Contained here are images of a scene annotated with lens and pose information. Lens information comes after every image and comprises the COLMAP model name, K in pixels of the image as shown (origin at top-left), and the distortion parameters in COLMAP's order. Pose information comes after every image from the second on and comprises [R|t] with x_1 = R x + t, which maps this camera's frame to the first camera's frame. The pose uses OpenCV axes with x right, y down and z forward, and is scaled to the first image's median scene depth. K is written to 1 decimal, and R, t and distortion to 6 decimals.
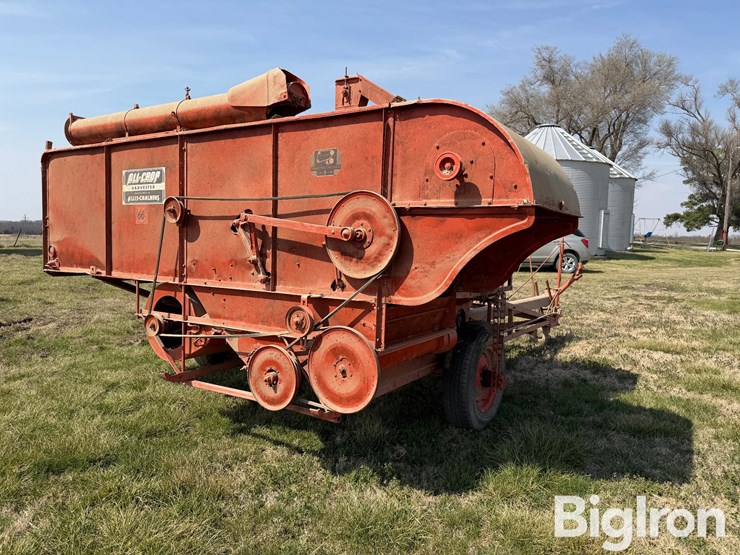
lens RADIAL K [[522.6, 0, 370.0], [0, 522.6, 277.5], [0, 0, 1]] dist [0.147835, -0.224018]
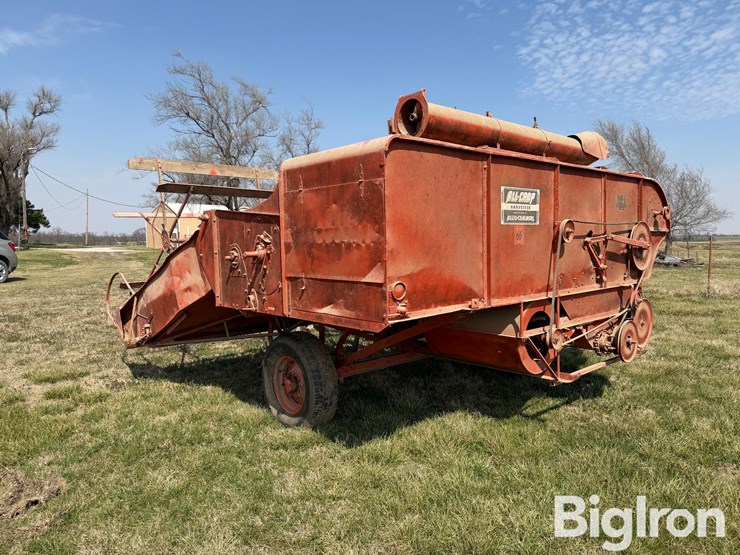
lens RADIAL K [[534.9, 0, 372.1], [0, 534.9, 280.8], [0, 0, 1]] dist [0.007291, -0.007150]
pose [[0.254109, -0.101285, 0.961858, -1.546354], [0.088398, 0.992771, 0.081186, -0.148179], [-0.963127, 0.064396, 0.261225, 1.084546]]
